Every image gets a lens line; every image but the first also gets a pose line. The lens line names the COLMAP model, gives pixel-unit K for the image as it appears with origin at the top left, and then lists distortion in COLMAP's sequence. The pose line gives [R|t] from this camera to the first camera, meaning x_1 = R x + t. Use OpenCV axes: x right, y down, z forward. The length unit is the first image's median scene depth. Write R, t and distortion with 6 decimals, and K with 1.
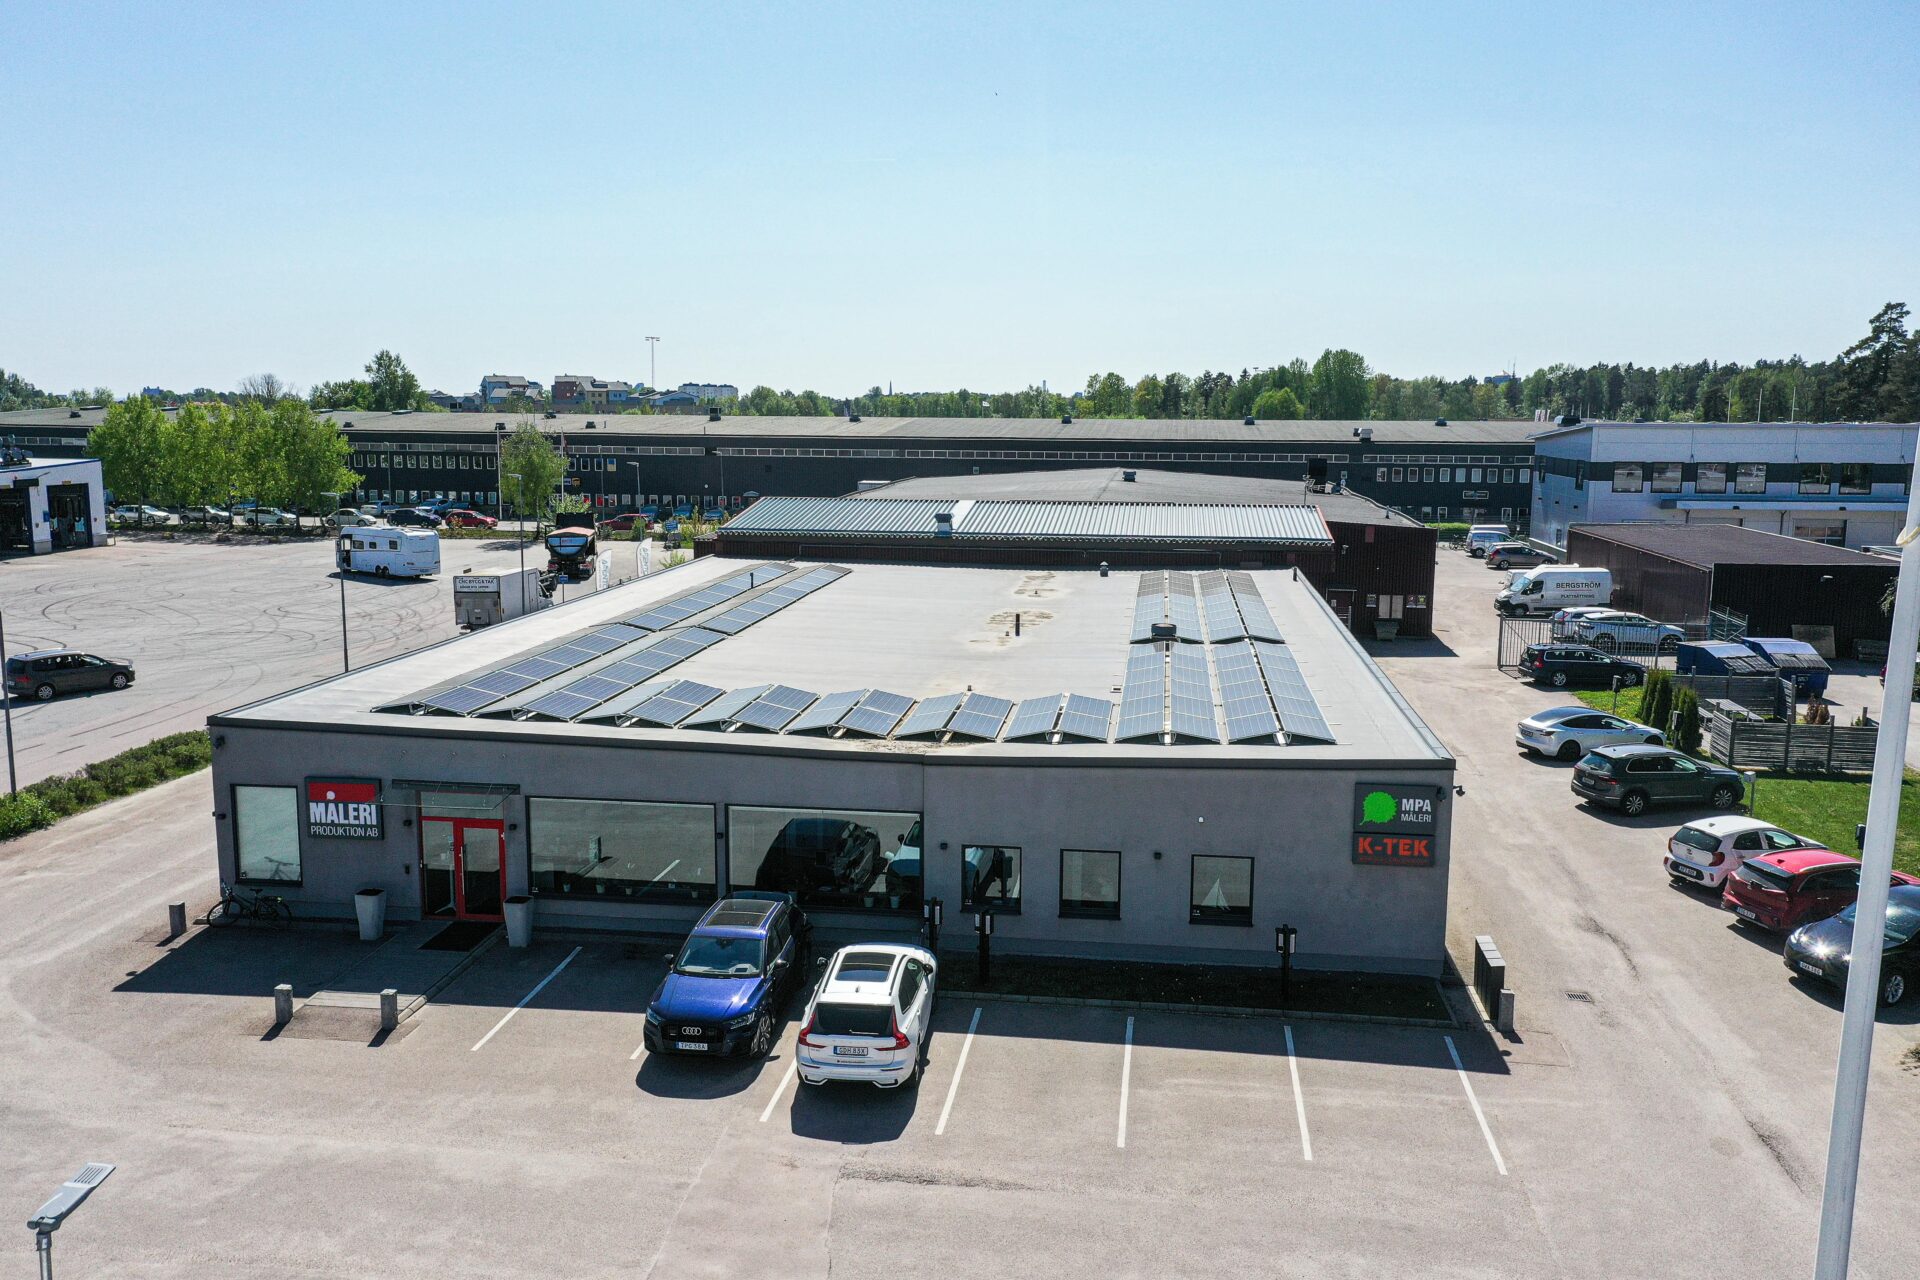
lens RADIAL K [[1518.0, 0, 960.0], [0, 1518.0, 640.0], [0, 0, 1]] dist [0.022472, 0.011303]
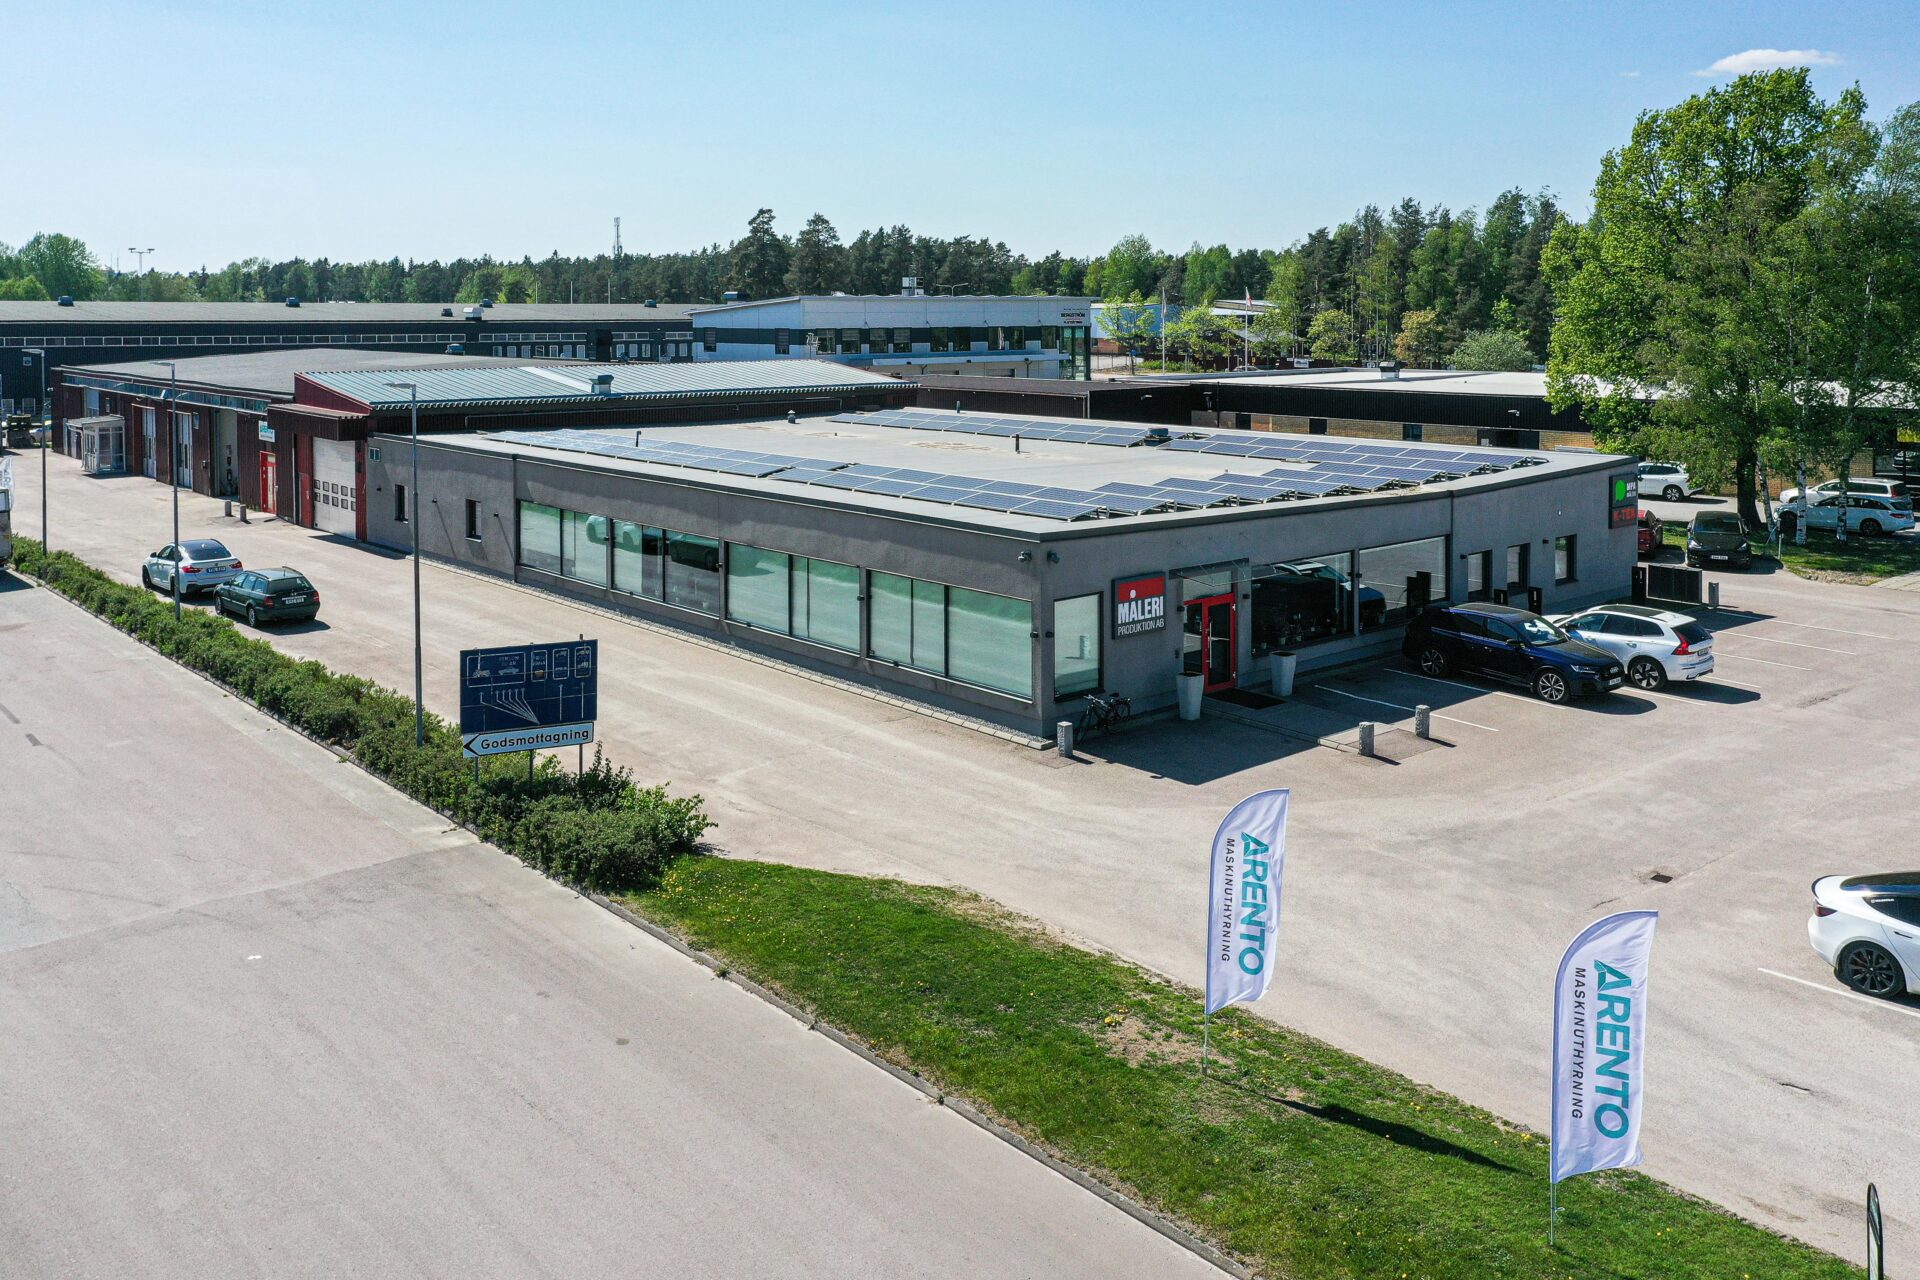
lens RADIAL K [[1580.2, 0, 955.7], [0, 1580.2, 415.2], [0, 0, 1]] dist [0.028199, 0.010542]
pose [[0.669094, -0.057137, 0.740978, -1.264177], [0.118443, 0.992495, -0.030421, -0.001546], [-0.733679, 0.108118, 0.670840, 0.338127]]
